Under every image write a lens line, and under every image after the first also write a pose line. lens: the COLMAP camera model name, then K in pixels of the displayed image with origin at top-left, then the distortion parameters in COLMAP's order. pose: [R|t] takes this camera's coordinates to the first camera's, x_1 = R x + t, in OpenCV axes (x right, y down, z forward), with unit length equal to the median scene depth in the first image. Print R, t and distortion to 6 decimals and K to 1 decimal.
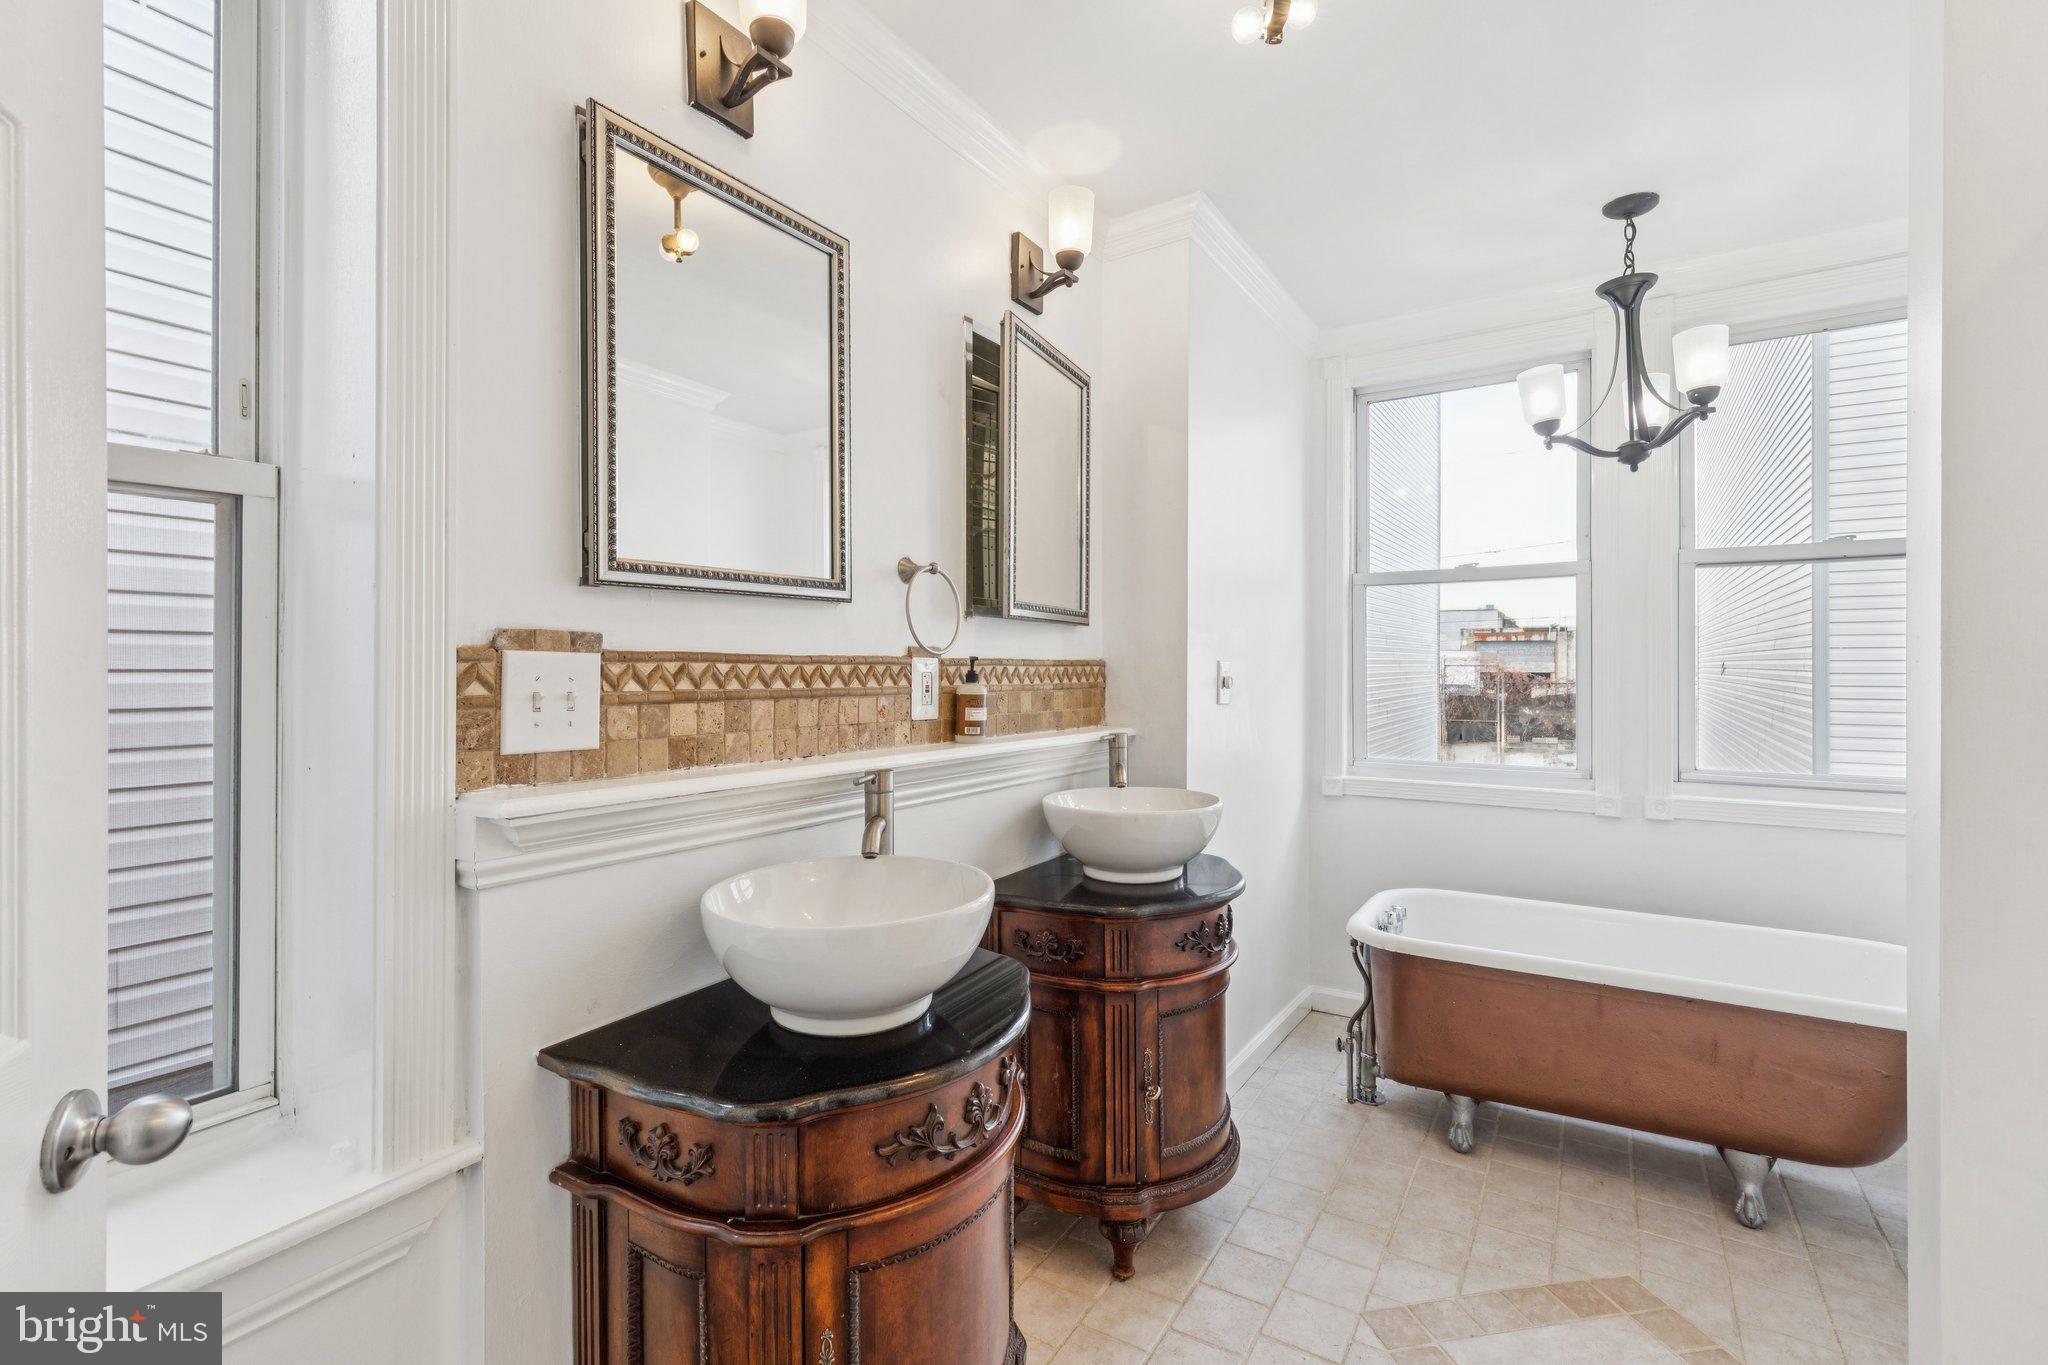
lens RADIAL K [[937.2, 0, 1031.9], [0, 937.2, 656.3], [0, 0, 1]] dist [0.010412, 0.000050]
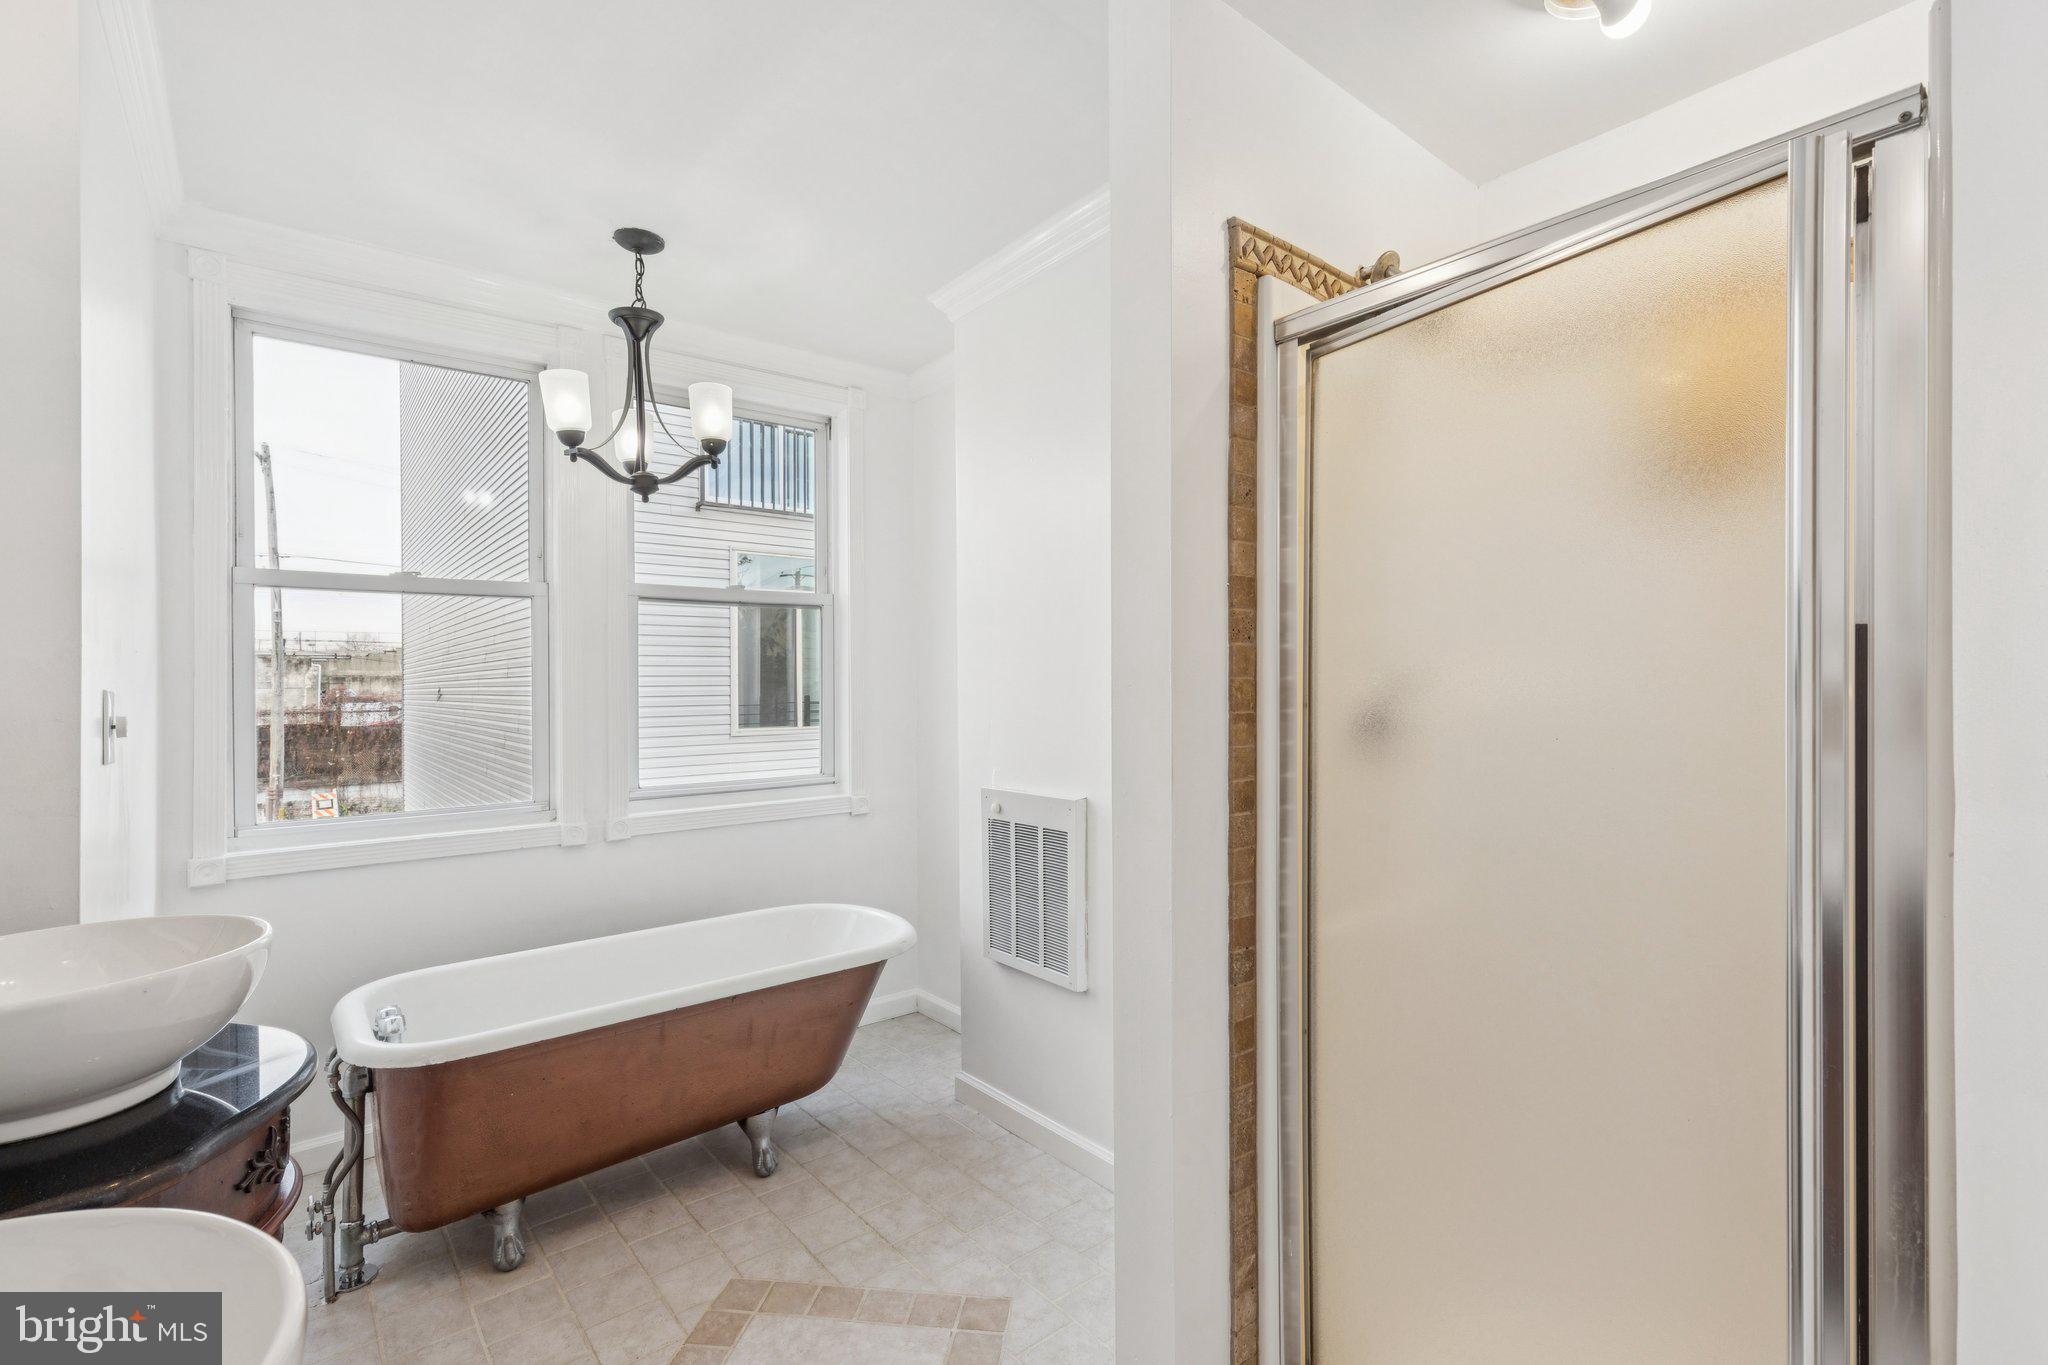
lens RADIAL K [[928.4, 0, 1024.0], [0, 928.4, 682.5], [0, 0, 1]] dist [0.013823, 0.000184]
pose [[0.326804, -0.002216, 0.945090, -0.183044], [0.001940, 0.999997, 0.001674, -0.001308], [-0.945090, 0.001286, 0.326807, 0.280030]]
